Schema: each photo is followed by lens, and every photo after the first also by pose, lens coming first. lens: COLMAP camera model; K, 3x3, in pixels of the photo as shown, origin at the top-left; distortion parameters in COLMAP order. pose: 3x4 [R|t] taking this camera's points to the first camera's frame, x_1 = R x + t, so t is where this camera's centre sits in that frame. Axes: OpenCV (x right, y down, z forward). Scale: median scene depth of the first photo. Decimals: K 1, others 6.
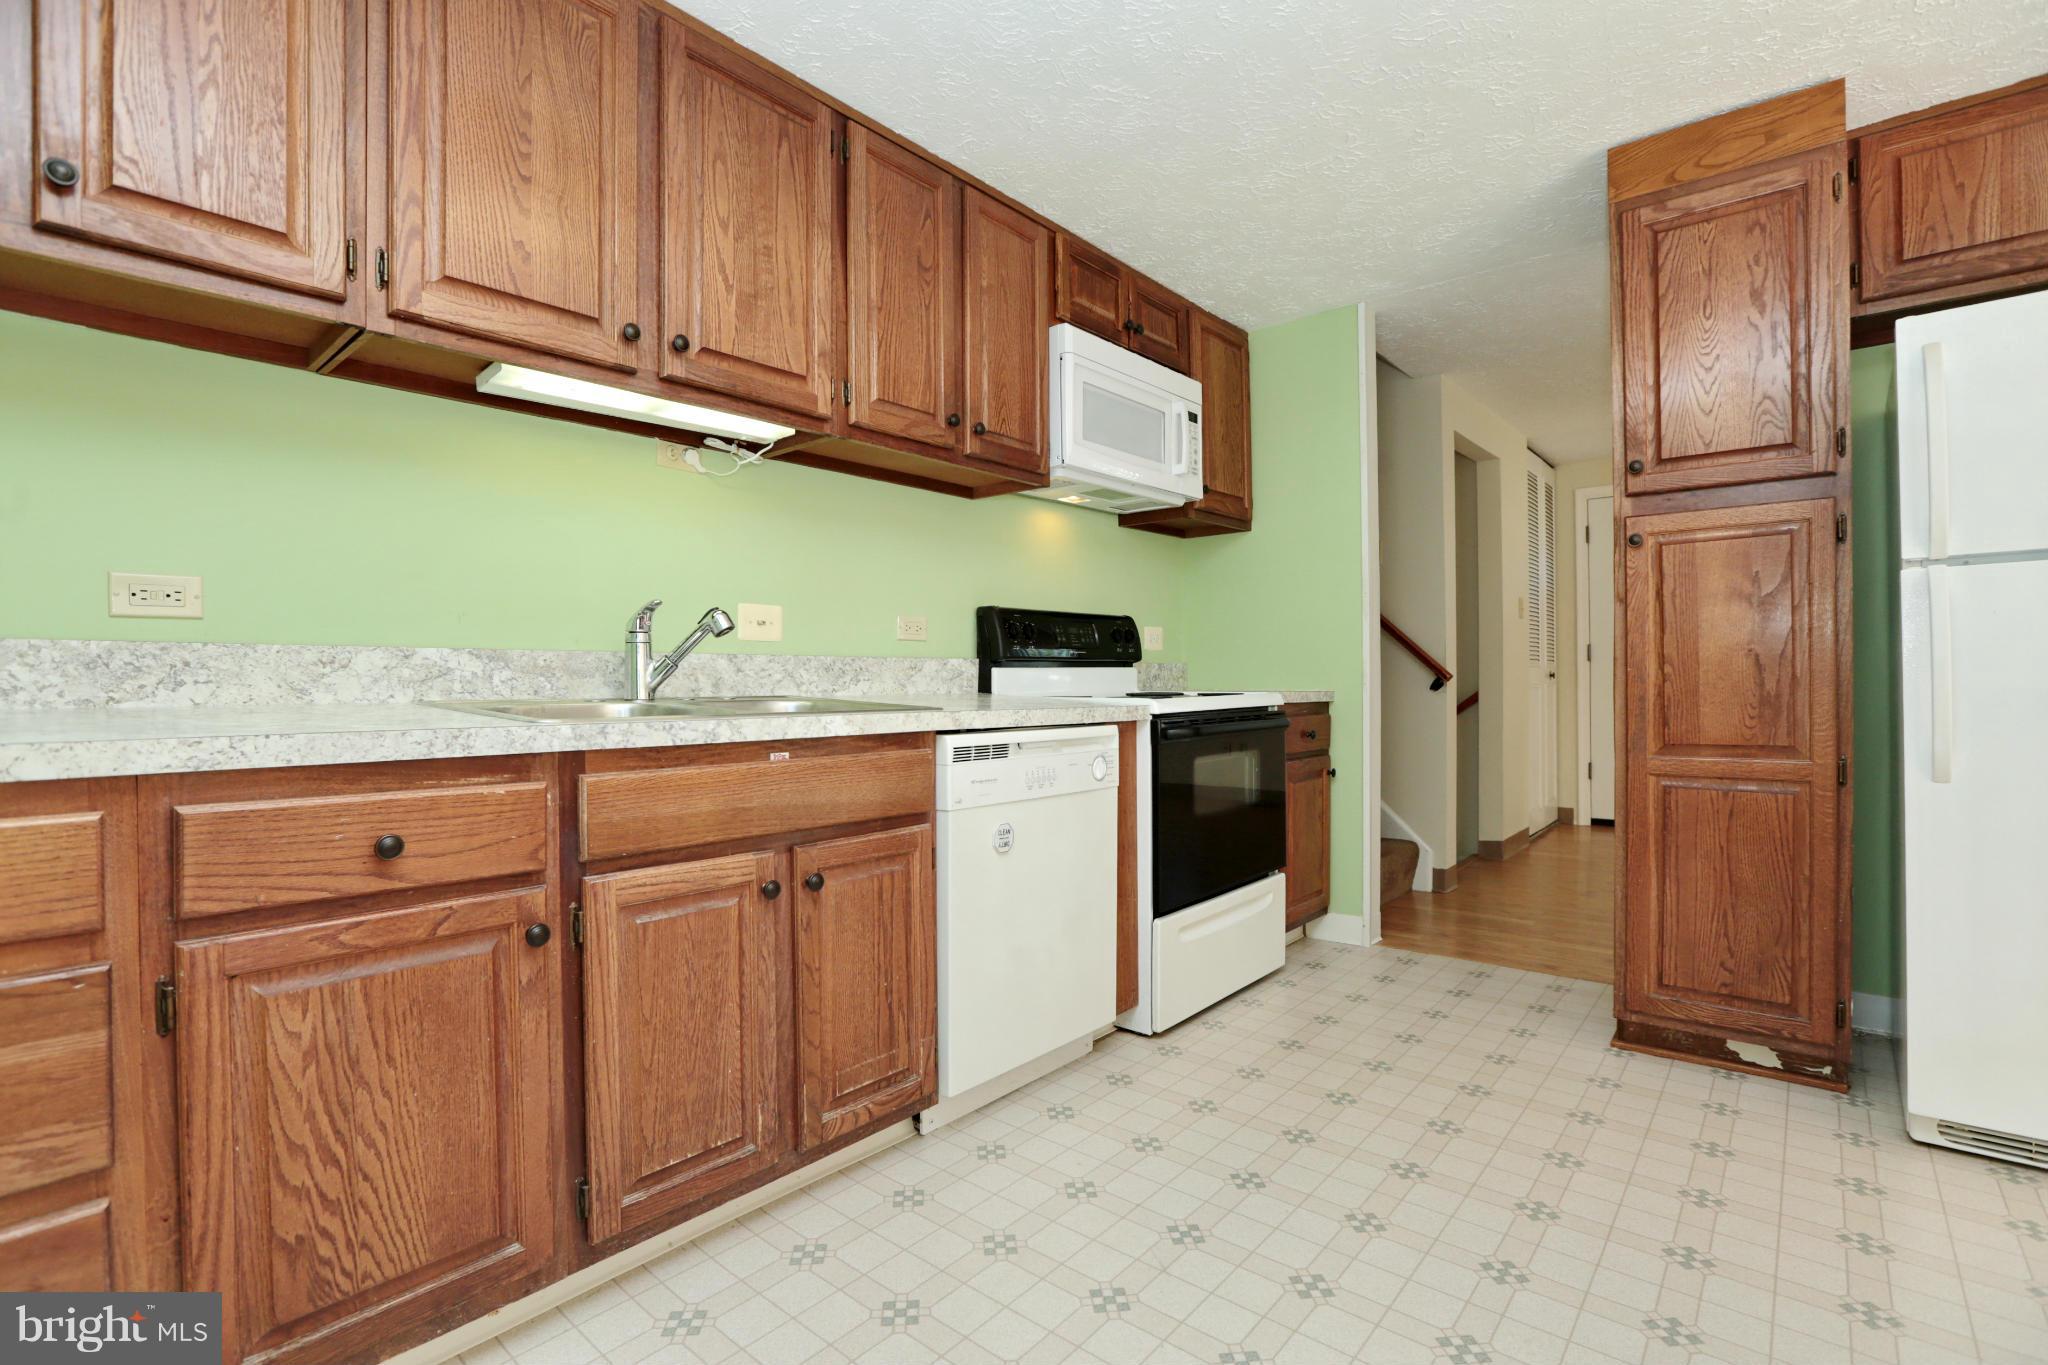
lens RADIAL K [[942.0, 0, 1024.0], [0, 942.0, 682.5], [0, 0, 1]] dist [-0.052646, 0.014355]
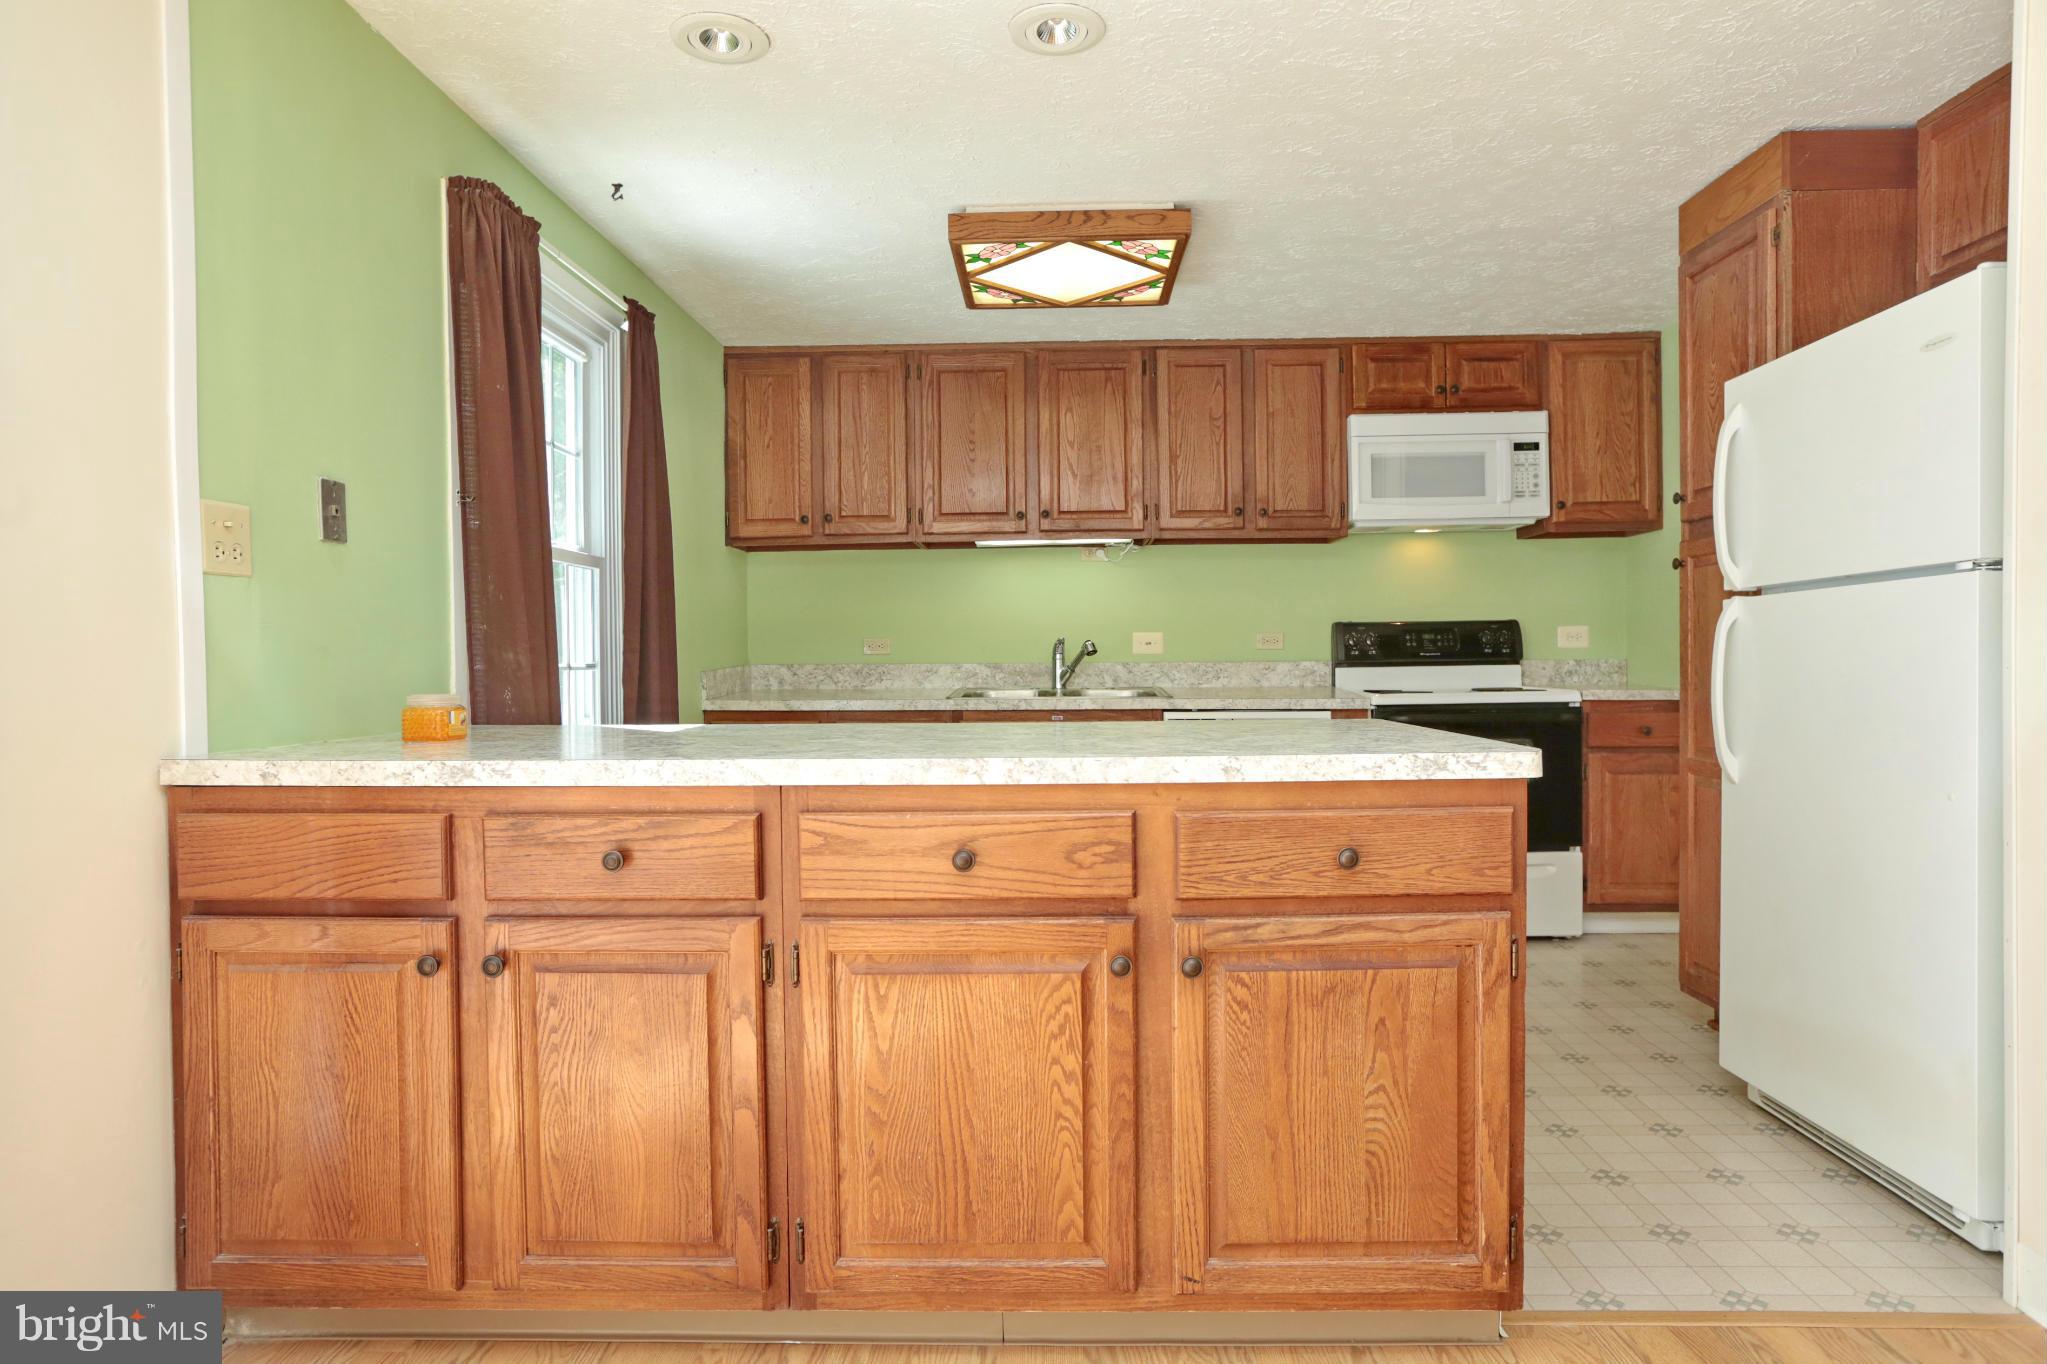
lens RADIAL K [[1151.3, 0, 1023.5], [0, 1151.3, 682.0], [0, 0, 1]] dist [-0.065930, 0.000431]
pose [[0.617901, 0.016711, -0.786079, 1.326309], [0.001677, 0.999744, 0.022571, -0.045014], [0.786254, -0.015265, 0.617714, -0.500953]]
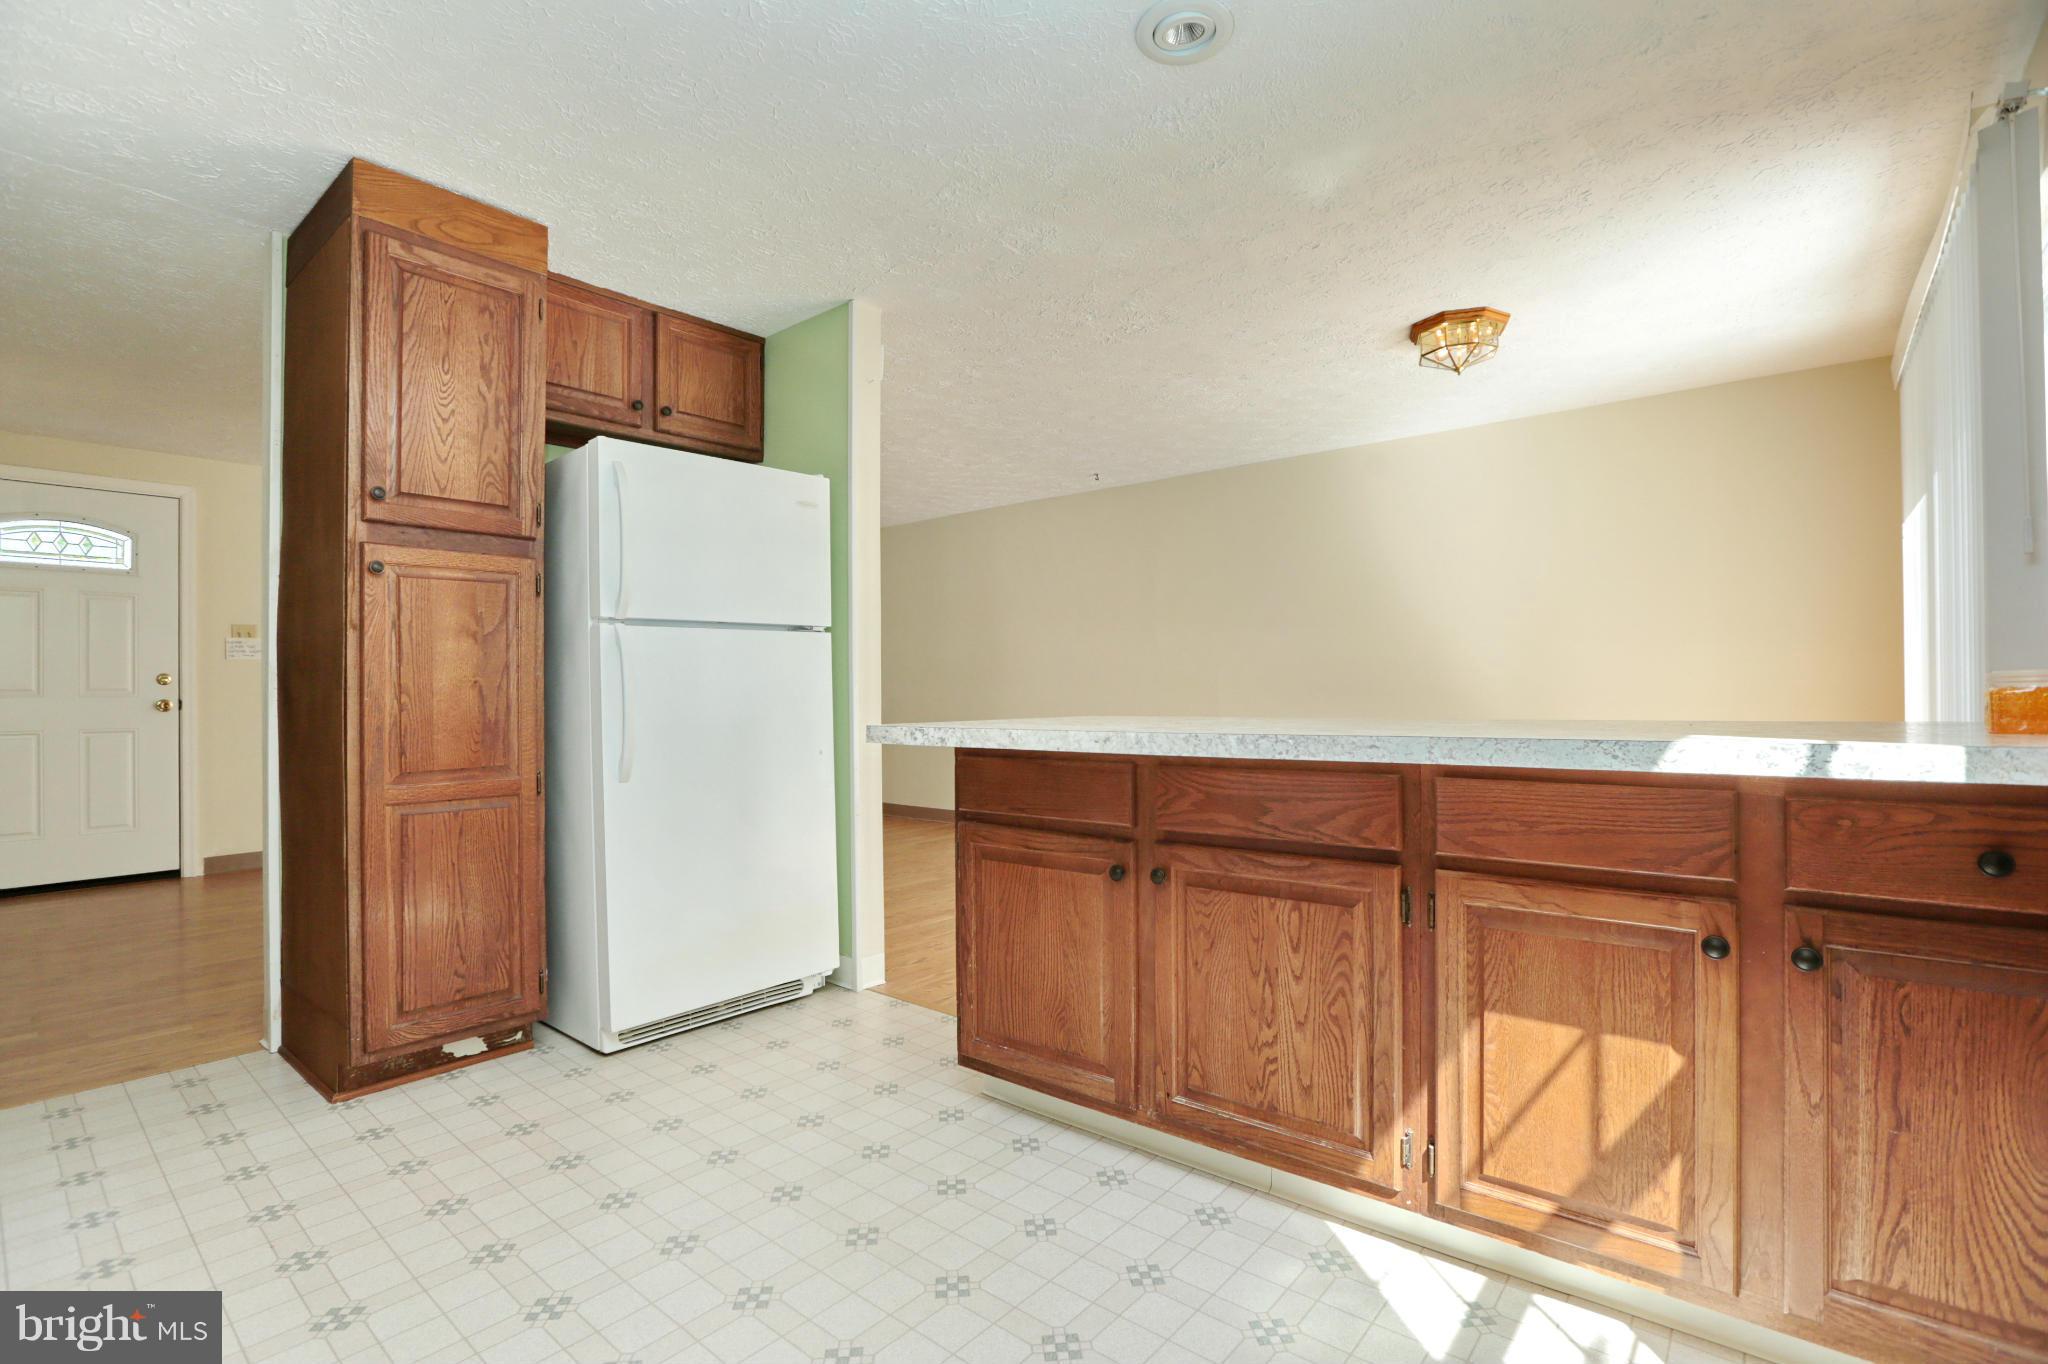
lens RADIAL K [[942.0, 0, 1024.0], [0, 942.0, 682.0], [0, 0, 1]] dist [-0.052646, 0.014355]
pose [[-0.018917, 0.021496, 0.999590, -0.347801], [0.012769, 0.999693, -0.021256, -0.003106], [-0.999740, 0.012361, -0.019186, 0.351707]]
